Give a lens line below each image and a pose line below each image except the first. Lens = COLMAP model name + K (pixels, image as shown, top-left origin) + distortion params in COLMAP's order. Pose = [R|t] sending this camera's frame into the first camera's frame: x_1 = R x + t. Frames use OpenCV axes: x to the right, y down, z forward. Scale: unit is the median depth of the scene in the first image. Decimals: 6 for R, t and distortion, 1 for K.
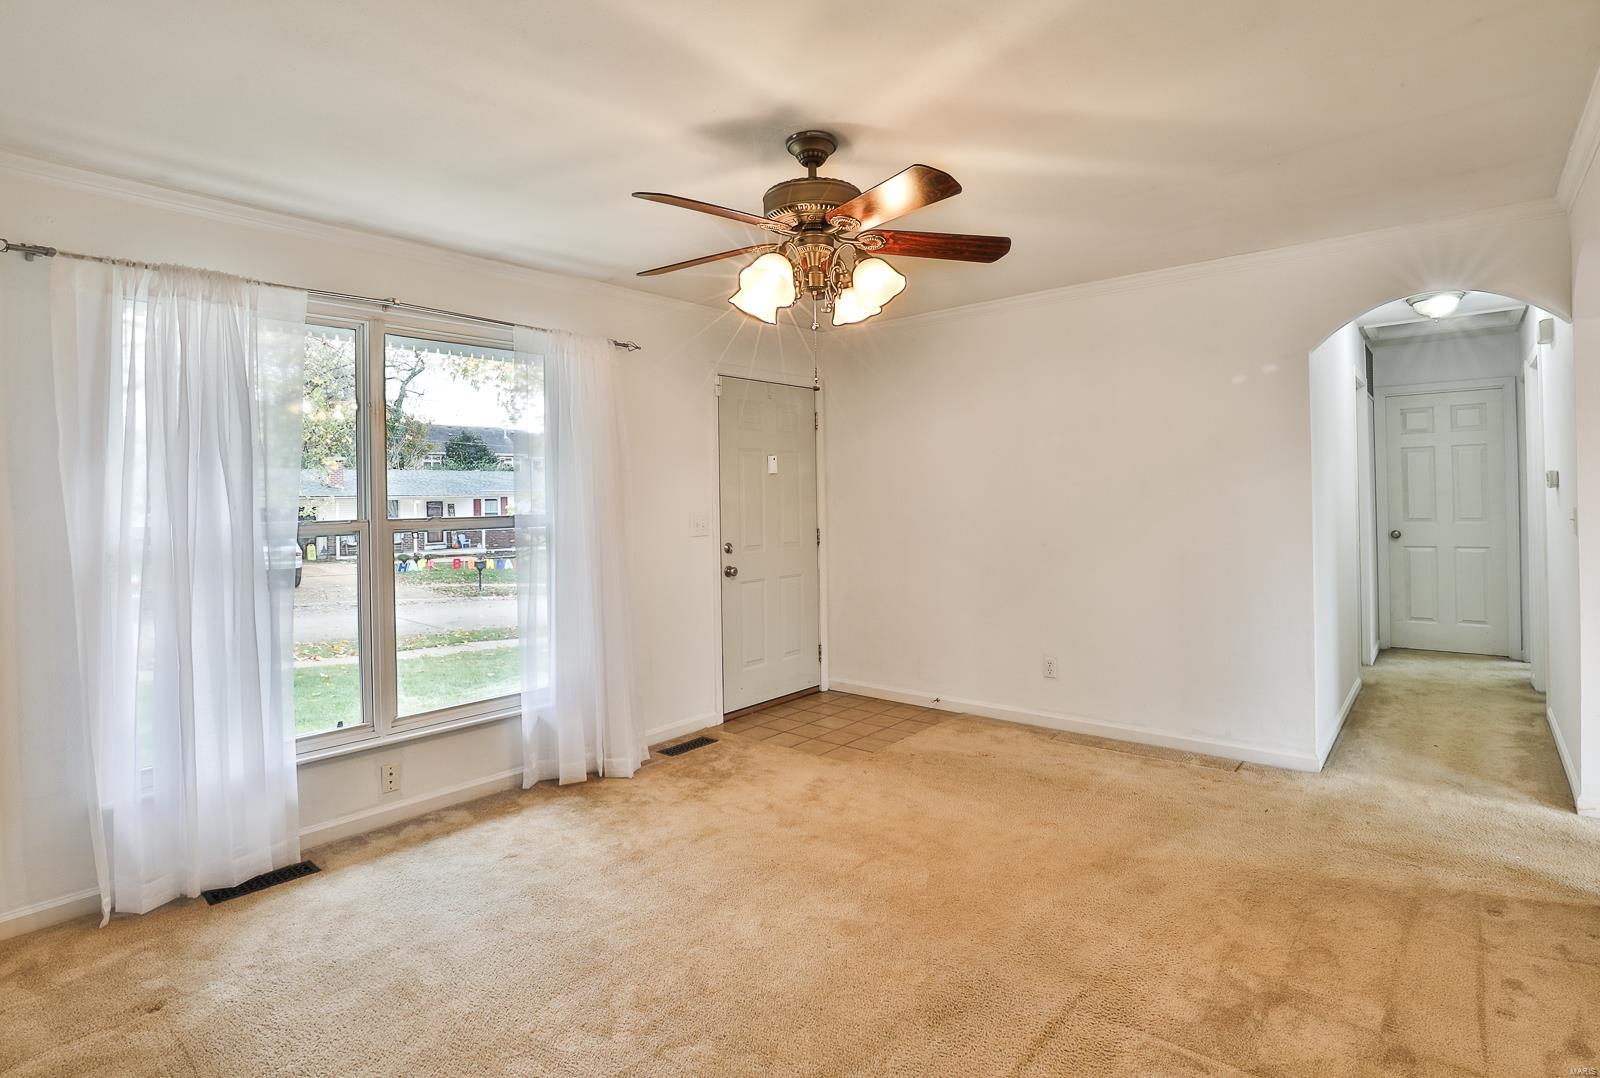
lens RADIAL K [[820.9, 0, 834.3], [0, 820.9, 496.5], [0, 0, 1]] dist [-0.002862, -0.001000]
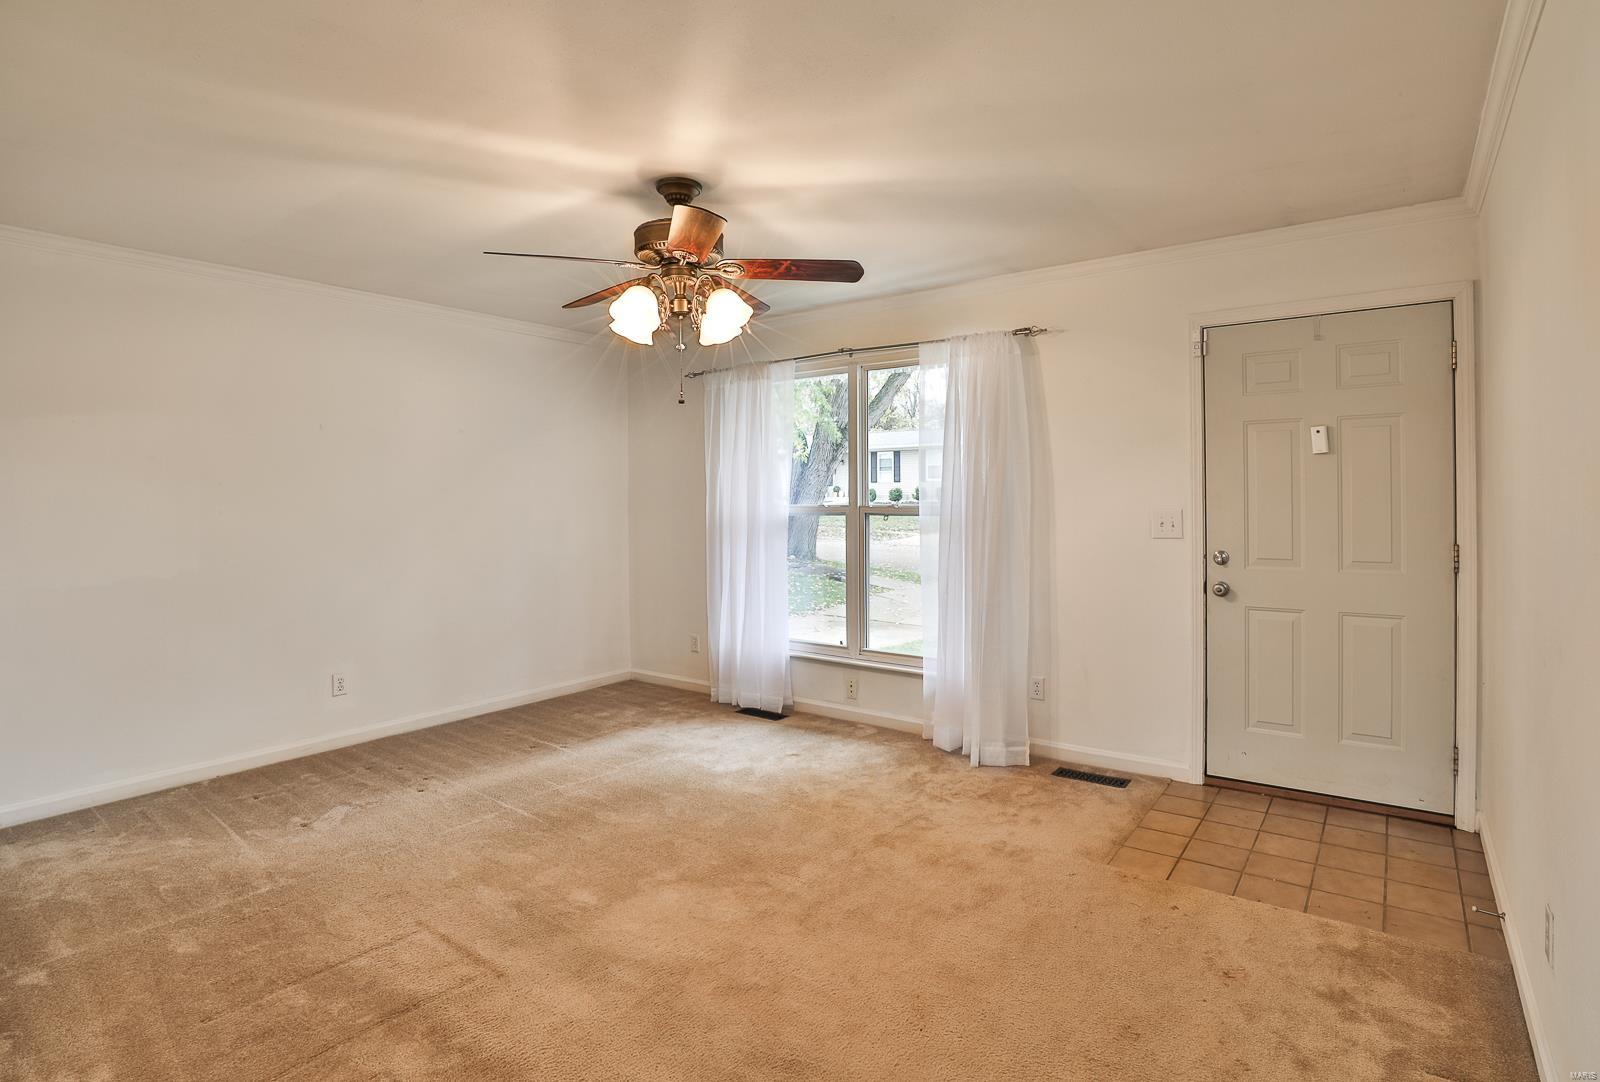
lens RADIAL K [[820.9, 0, 834.3], [0, 820.9, 498.5], [0, 0, 1]] dist [-0.002862, -0.001000]
pose [[0.071298, 0.015869, -0.997329, 0.697066], [0.005495, 0.999852, 0.016302, -0.006121], [0.997440, -0.006642, 0.071200, 0.707251]]
